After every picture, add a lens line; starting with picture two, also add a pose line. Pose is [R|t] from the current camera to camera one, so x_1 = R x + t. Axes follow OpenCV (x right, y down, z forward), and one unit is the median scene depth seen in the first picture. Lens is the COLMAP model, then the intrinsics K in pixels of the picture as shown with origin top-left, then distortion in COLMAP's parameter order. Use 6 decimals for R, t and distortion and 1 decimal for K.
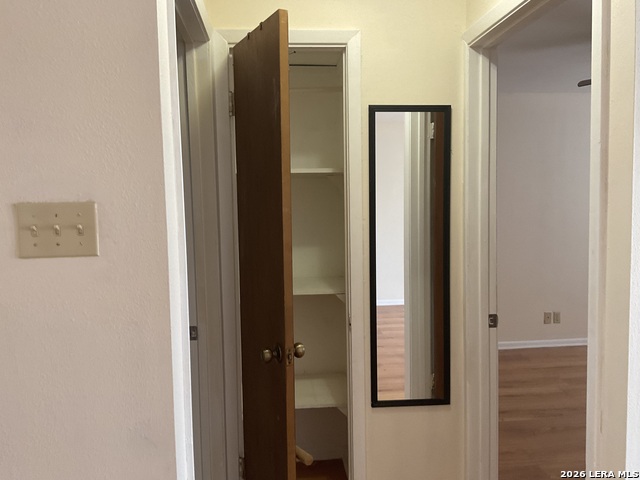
lens RADIAL K [[534.3, 0, 319.5], [0, 534.3, 240.5], [0, 0, 1]] dist [0.075561, -0.145835]
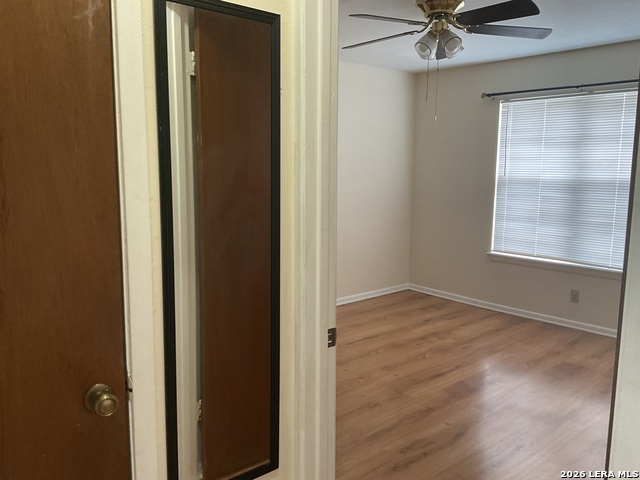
lens RADIAL K [[534.3, 0, 334.0], [0, 534.3, 229.8], [0, 0, 1]] dist [0.075561, -0.145835]
pose [[0.806090, -0.054796, 0.589250, -0.085829], [0.023489, 0.997882, 0.060663, -0.035486], [-0.591326, -0.035059, 0.805670, 0.420451]]
